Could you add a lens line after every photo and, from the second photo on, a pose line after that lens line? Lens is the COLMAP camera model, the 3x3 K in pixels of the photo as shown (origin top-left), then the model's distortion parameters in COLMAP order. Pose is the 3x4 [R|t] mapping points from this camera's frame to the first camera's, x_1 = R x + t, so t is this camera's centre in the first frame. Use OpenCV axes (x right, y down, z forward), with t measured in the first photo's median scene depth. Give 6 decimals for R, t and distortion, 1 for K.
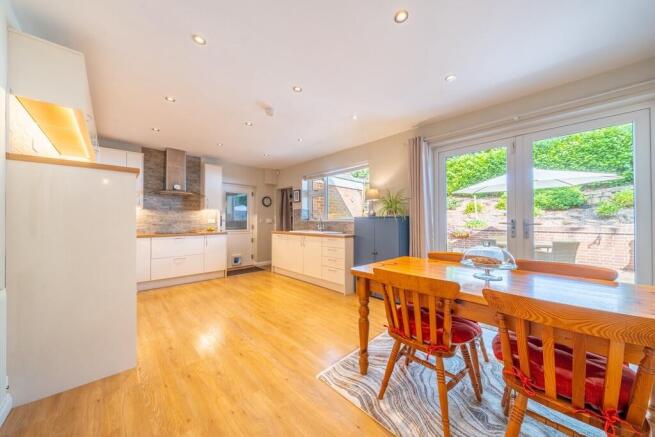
lens RADIAL K [[228.1, 0, 326.5], [0, 228.1, 220.4], [0, 0, 1]] dist [-0.000301, -0.000013]
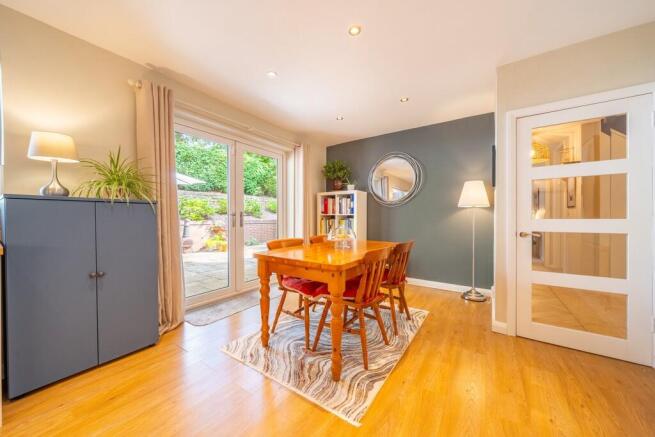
lens RADIAL K [[234.4, 0, 326.8], [0, 234.4, 216.9], [0, 0, 1]] dist [-0.000799, -0.000021]
pose [[-0.203941, -0.001411, 0.978982, -0.759796], [-0.007756, 0.999970, -0.000175, 0.040293], [-0.978953, -0.007628, -0.203945, 1.292087]]
